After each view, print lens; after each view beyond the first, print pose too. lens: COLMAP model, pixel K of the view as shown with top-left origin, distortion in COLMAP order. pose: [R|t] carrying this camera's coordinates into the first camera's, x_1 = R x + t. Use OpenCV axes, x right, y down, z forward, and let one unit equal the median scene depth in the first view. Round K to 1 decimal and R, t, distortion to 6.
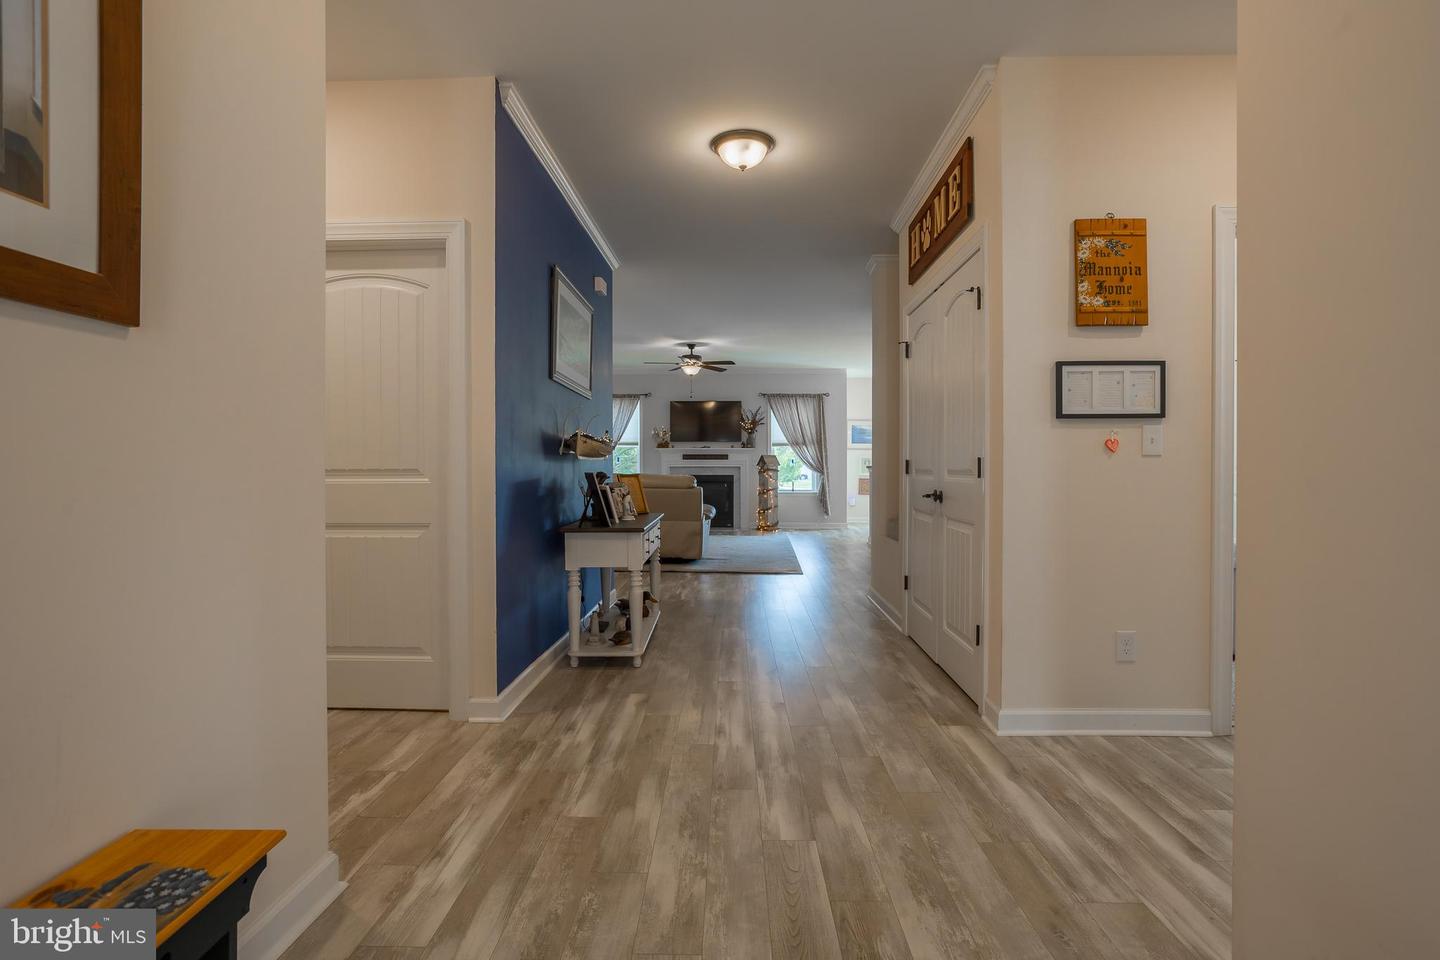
lens RADIAL K [[711.1, 0, 726.6], [0, 711.1, 475.2], [0, 0, 1]] dist [-0.020968, 0.012159]
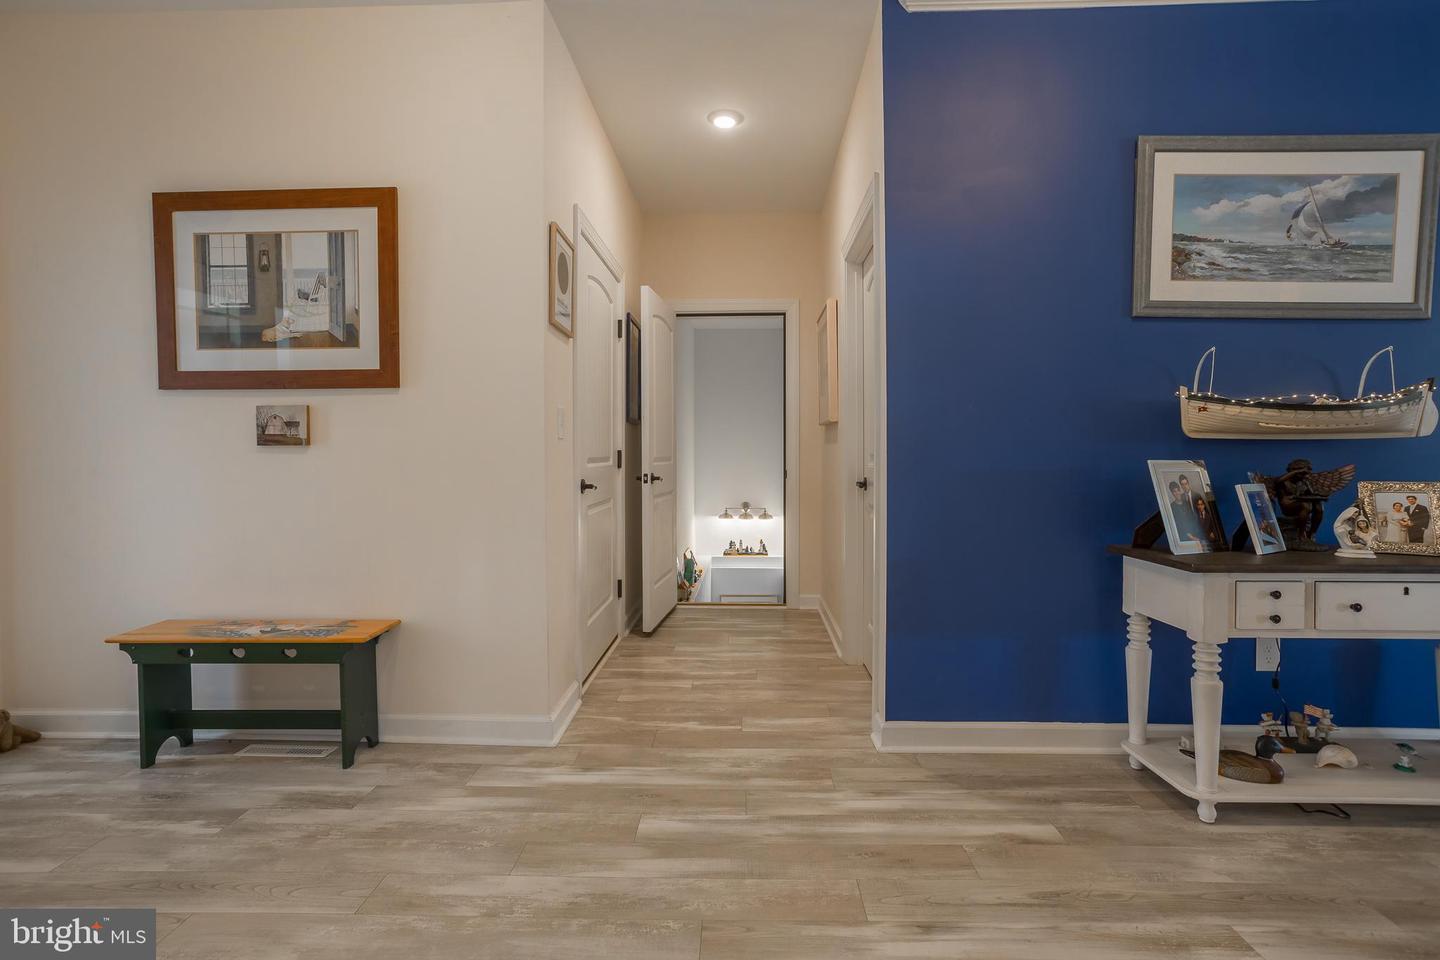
lens RADIAL K [[711.1, 0, 745.8], [0, 711.1, 474.2], [0, 0, 1]] dist [-0.020968, 0.012159]
pose [[-0.024713, 0.020158, -0.999491, 0.663124], [-0.007276, 0.999767, 0.020344, 0.000230], [0.999668, 0.007775, -0.024561, 1.079026]]
